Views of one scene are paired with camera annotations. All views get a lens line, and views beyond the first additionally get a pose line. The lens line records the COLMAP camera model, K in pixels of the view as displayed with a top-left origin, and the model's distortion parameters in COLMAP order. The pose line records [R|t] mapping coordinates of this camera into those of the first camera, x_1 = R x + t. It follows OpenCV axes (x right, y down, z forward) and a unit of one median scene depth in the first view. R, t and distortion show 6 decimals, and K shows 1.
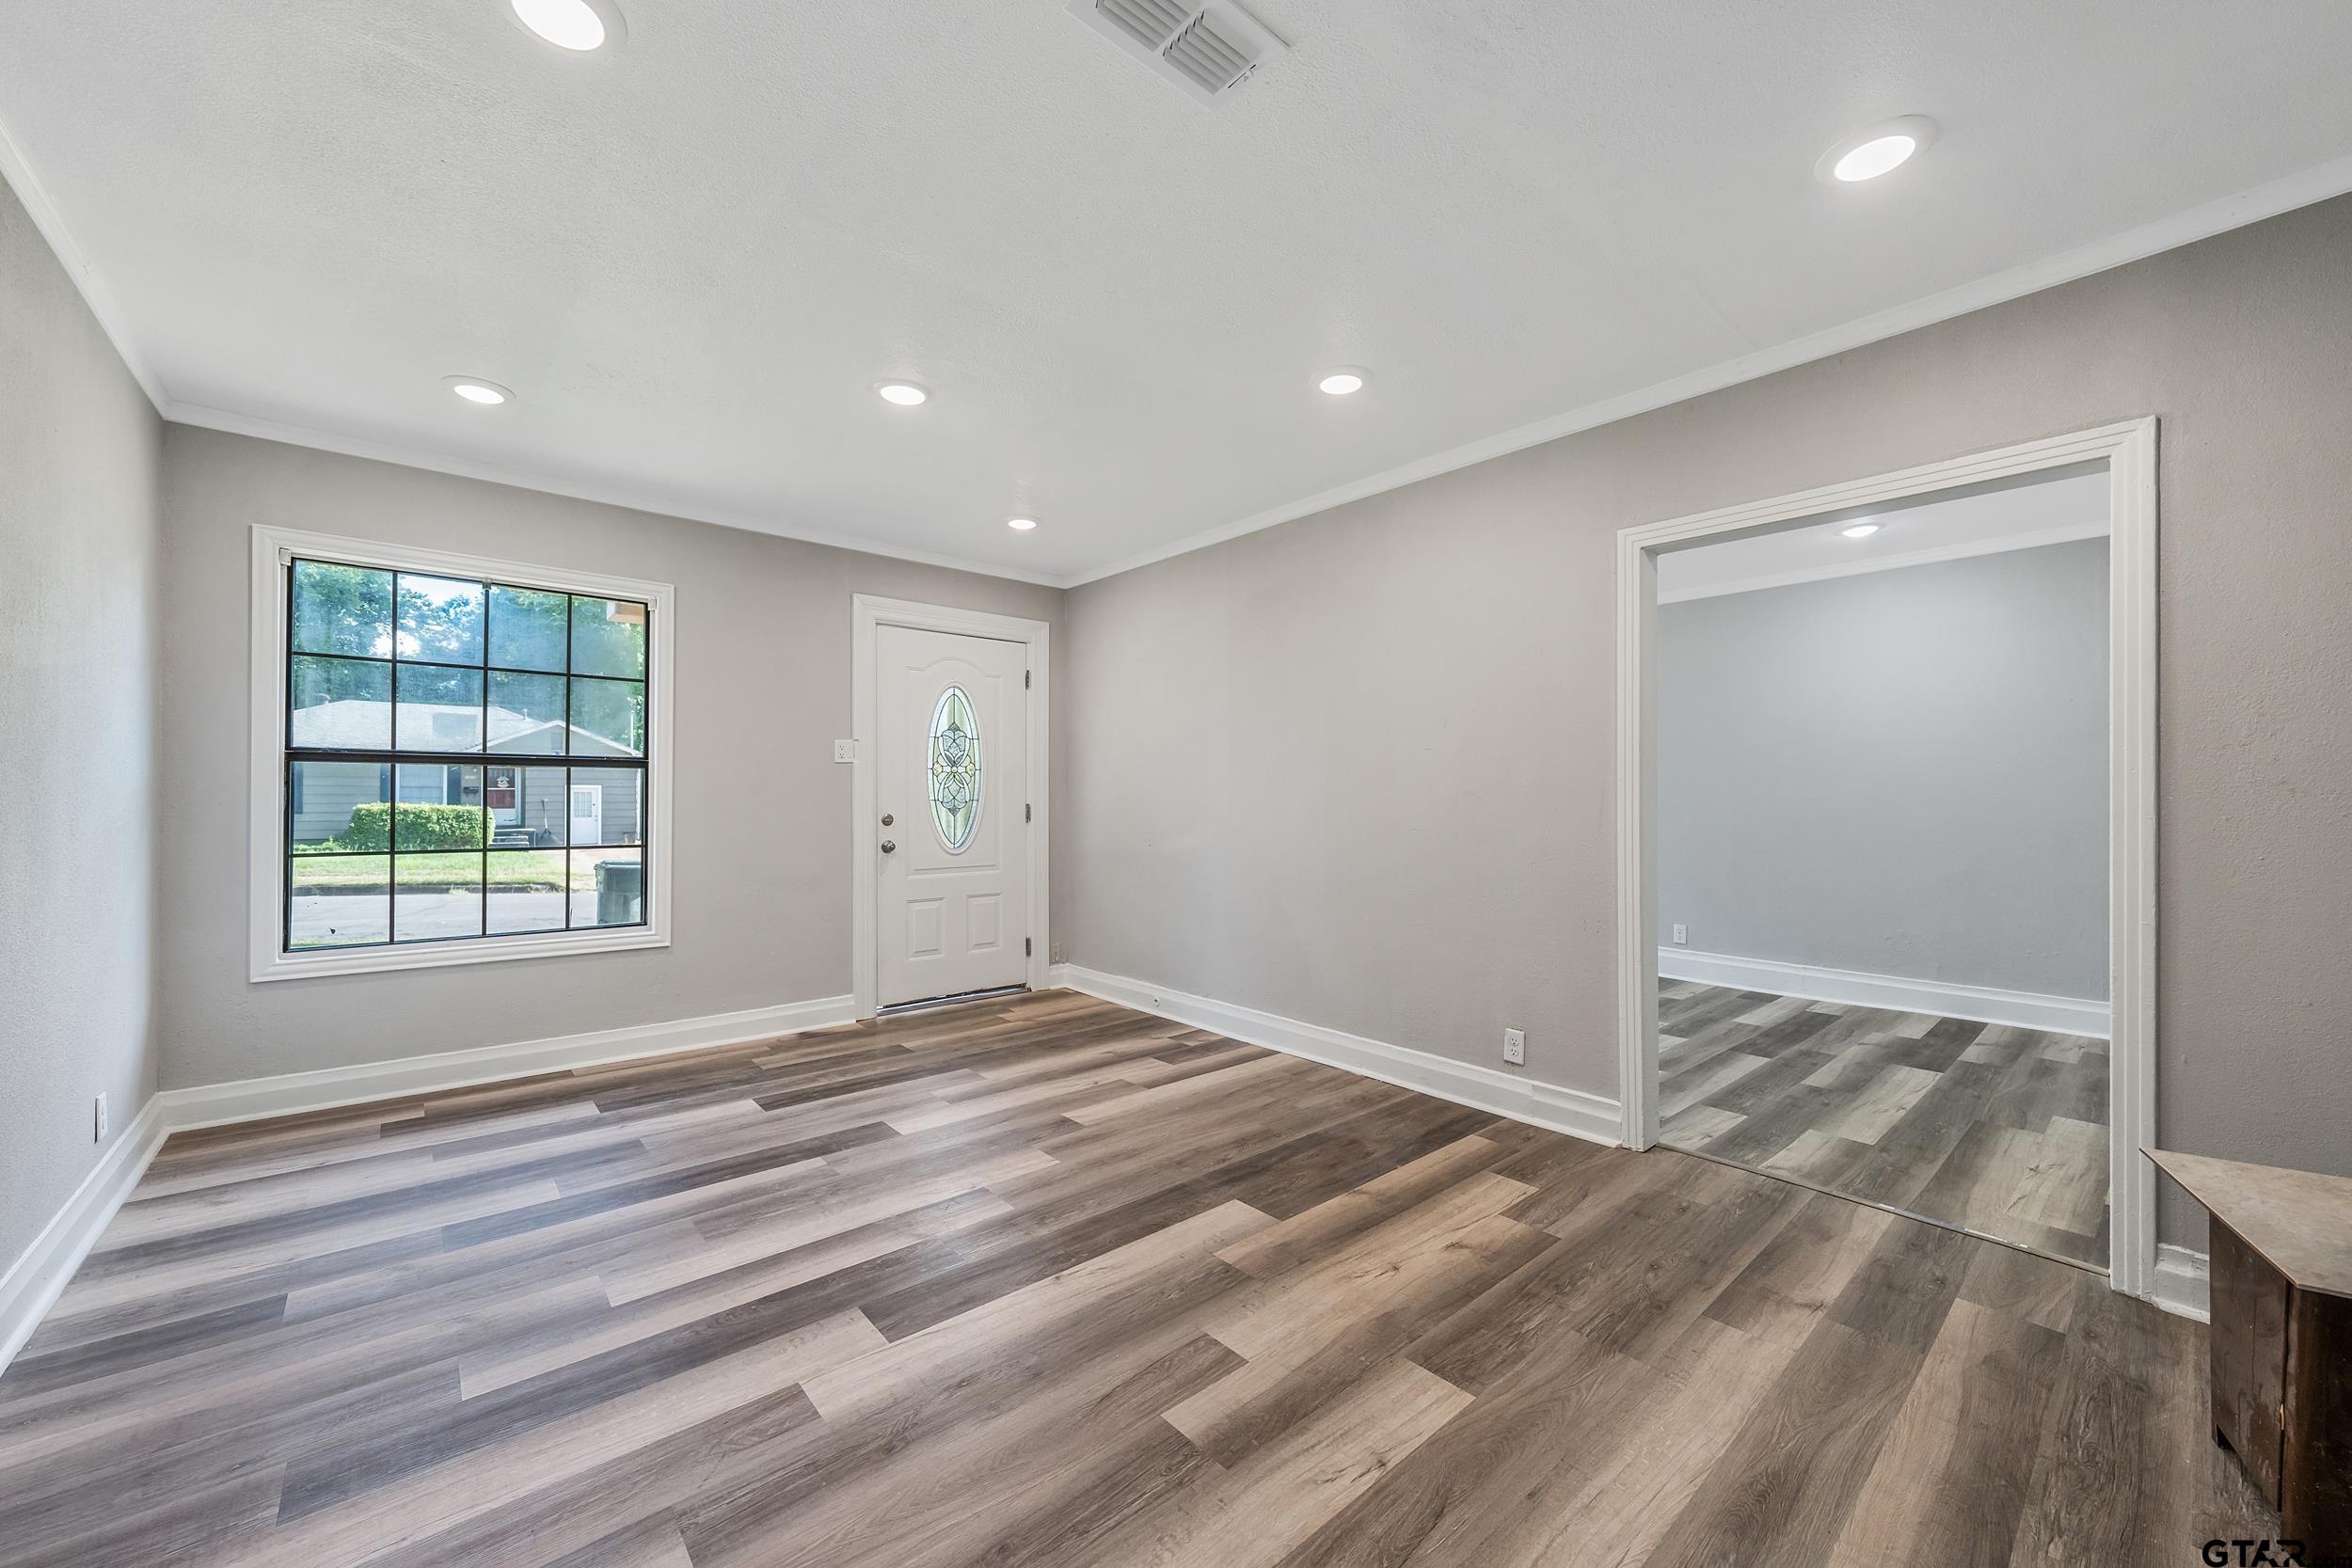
lens RADIAL K [[904.2, 0, 1182.2], [0, 904.2, 788.2], [0, 0, 1]] dist [0.000022, -0.000055]
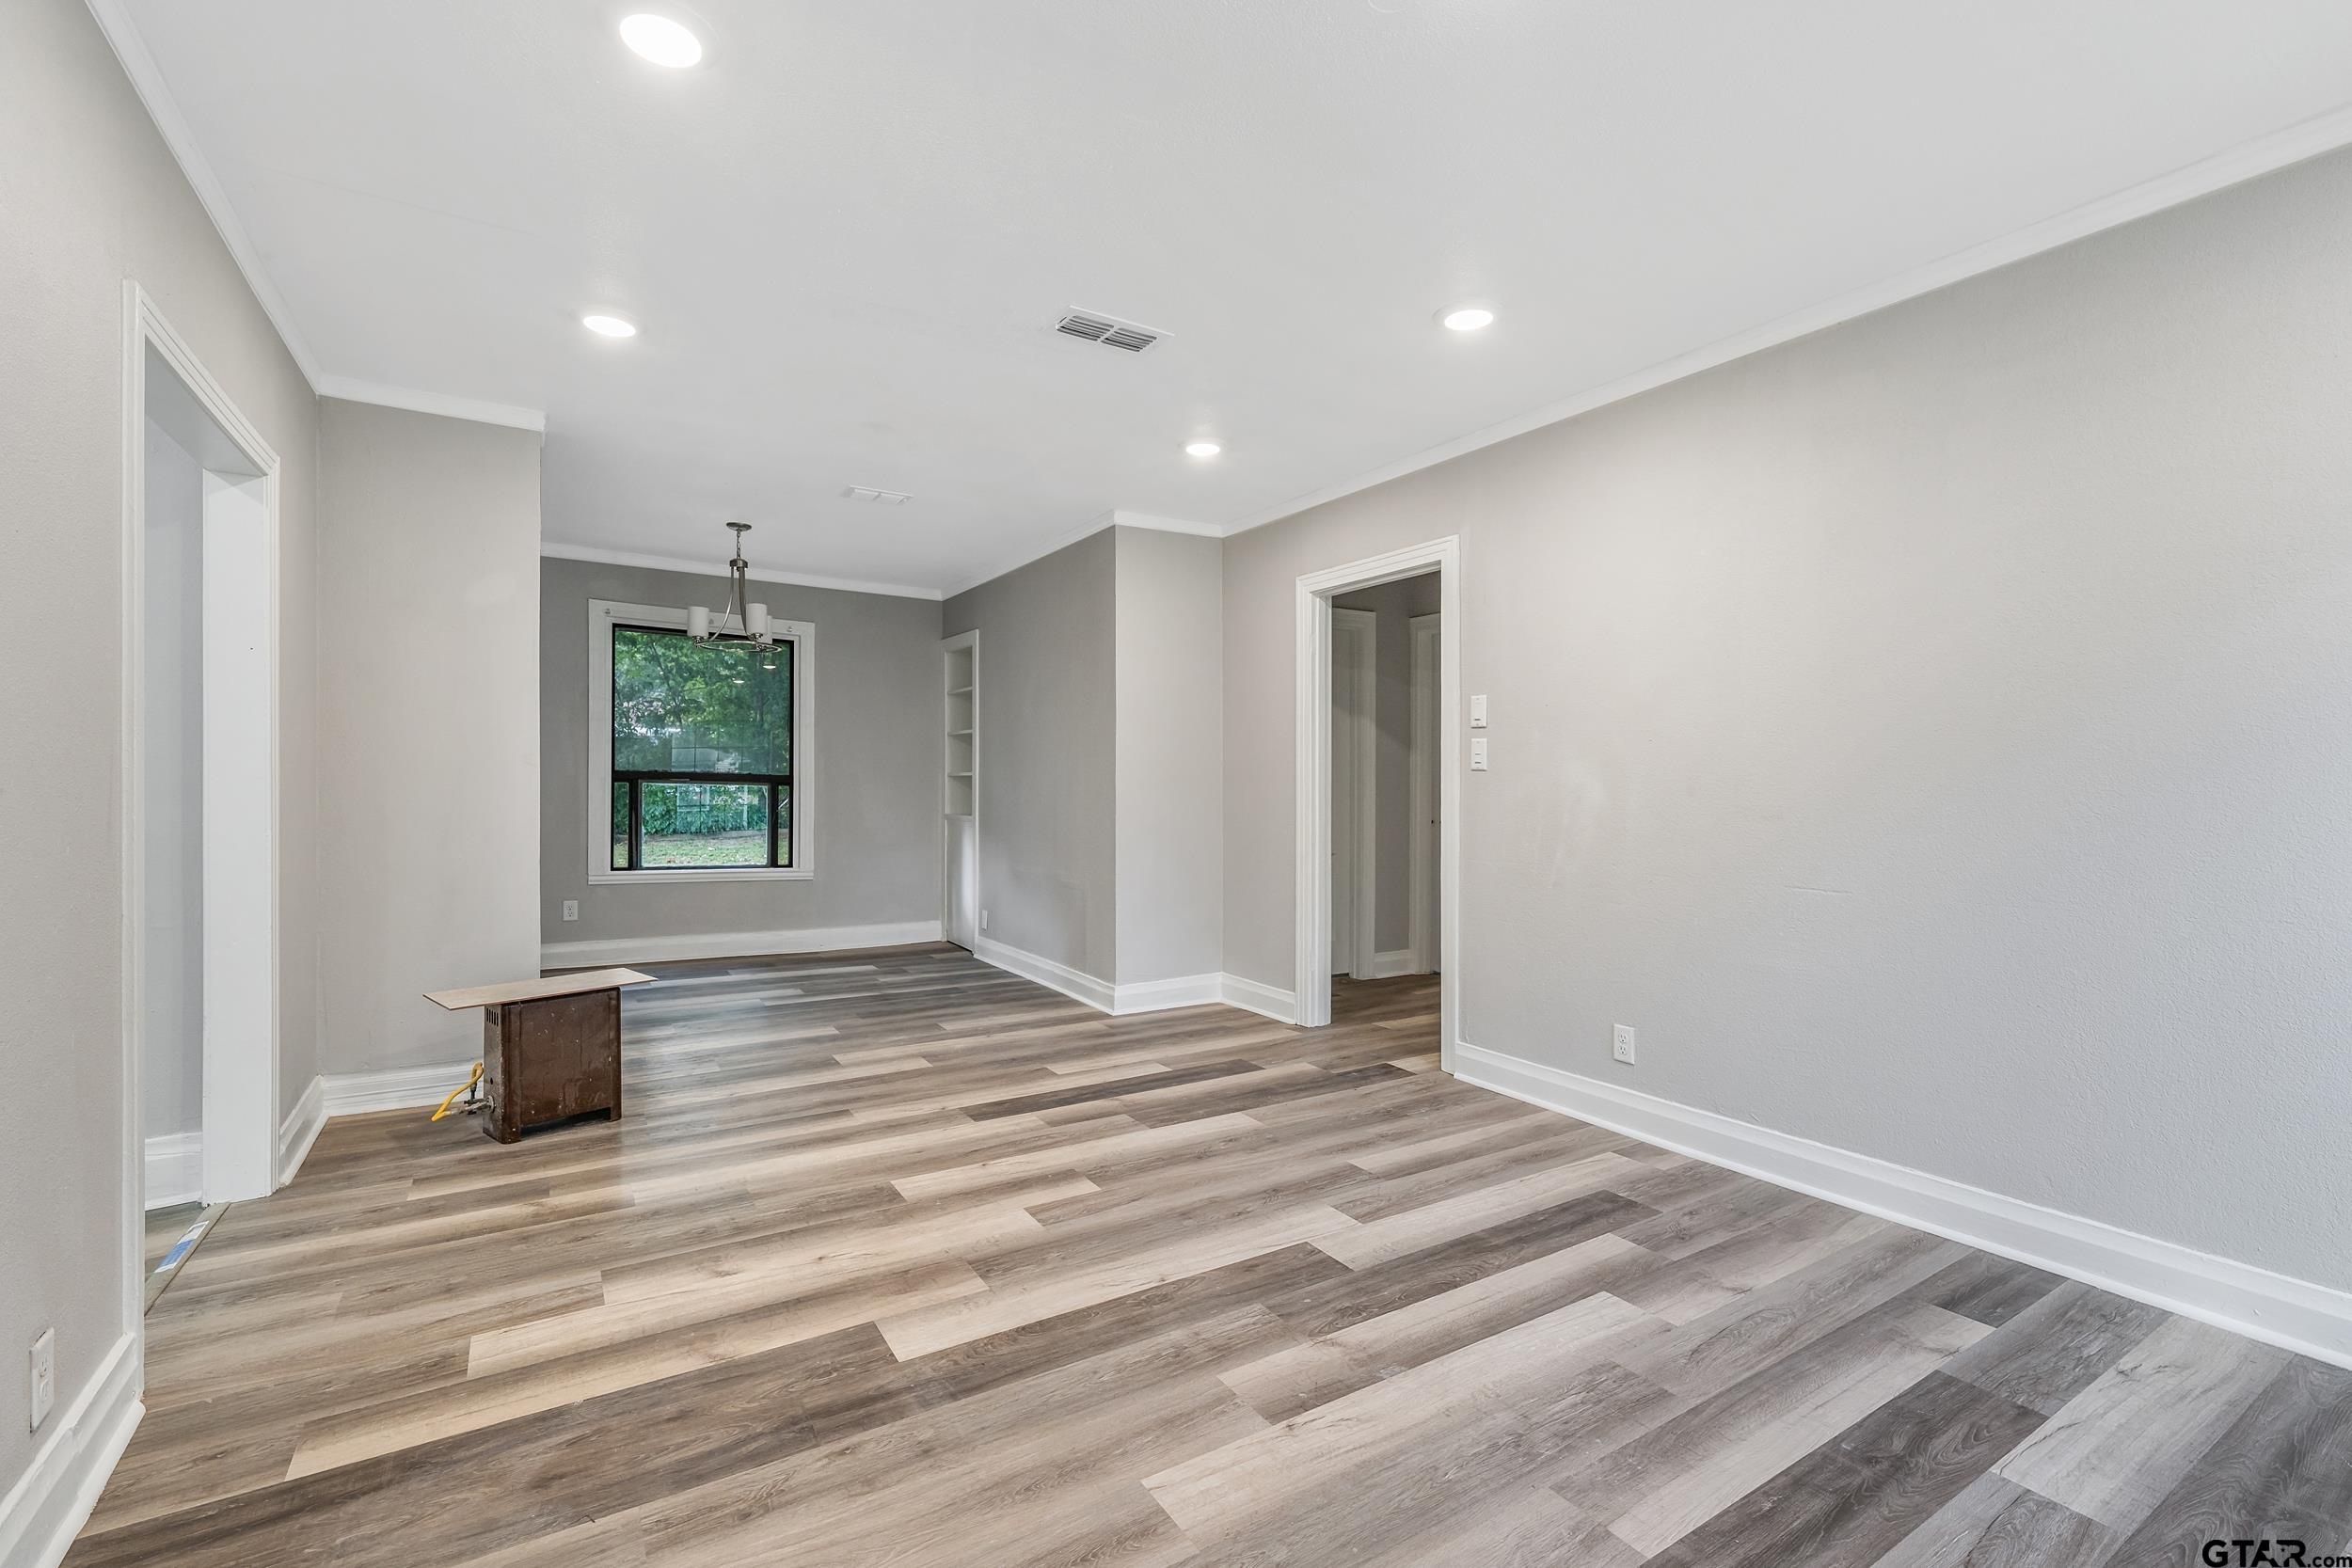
lens RADIAL K [[1075.5, 0, 1177.4], [0, 1075.5, 780.7], [0, 0, 1]] dist [0.005550, 0.000788]
pose [[-0.987018, -0.007440, 0.160440, -0.303342], [-0.008304, 0.999954, -0.004712, 0.016323], [-0.160397, -0.005983, -0.987034, 1.941322]]
